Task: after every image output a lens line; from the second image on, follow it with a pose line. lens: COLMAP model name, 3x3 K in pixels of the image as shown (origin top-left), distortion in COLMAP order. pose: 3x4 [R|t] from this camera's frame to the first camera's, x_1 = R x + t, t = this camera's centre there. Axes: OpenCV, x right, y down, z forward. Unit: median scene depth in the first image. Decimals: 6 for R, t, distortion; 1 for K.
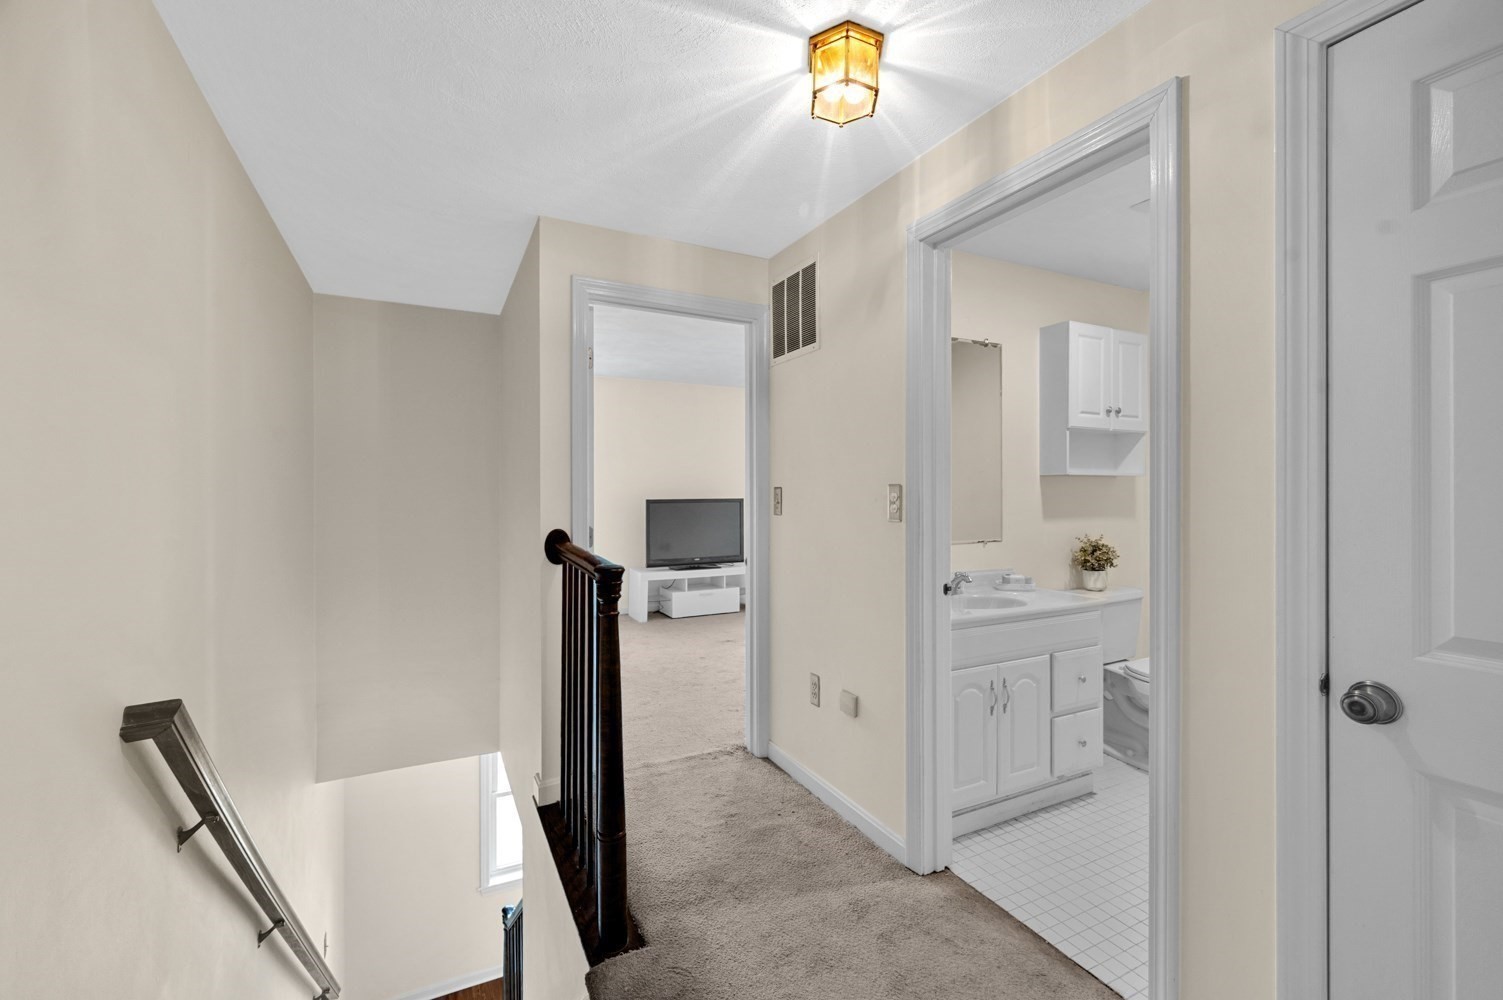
lens RADIAL K [[613.1, 0, 754.5], [0, 613.1, 497.7], [0, 0, 1]] dist [-0.002381, -0.000244]
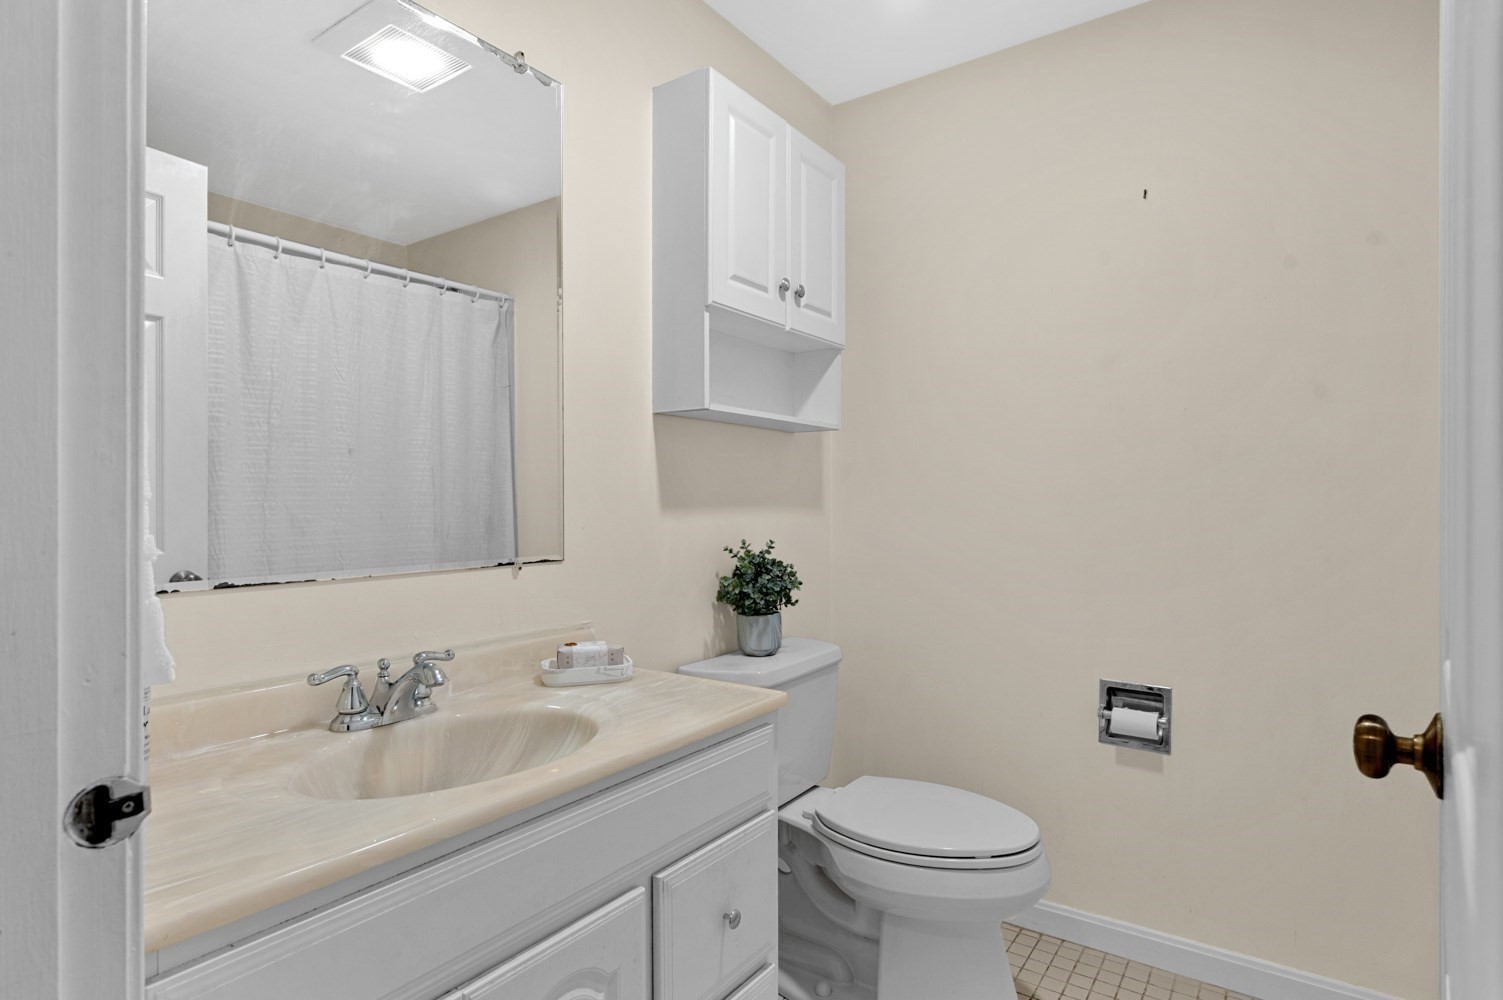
lens RADIAL K [[778.8, 0, 753.3], [0, 778.8, 498.6], [0, 0, 1]] dist [0.002013, 0.000065]
pose [[0.876698, 0.004625, 0.481019, 0.258423], [0.001519, 0.999922, -0.012383, 0.034829], [-0.481039, 0.011587, 0.876622, 0.467596]]
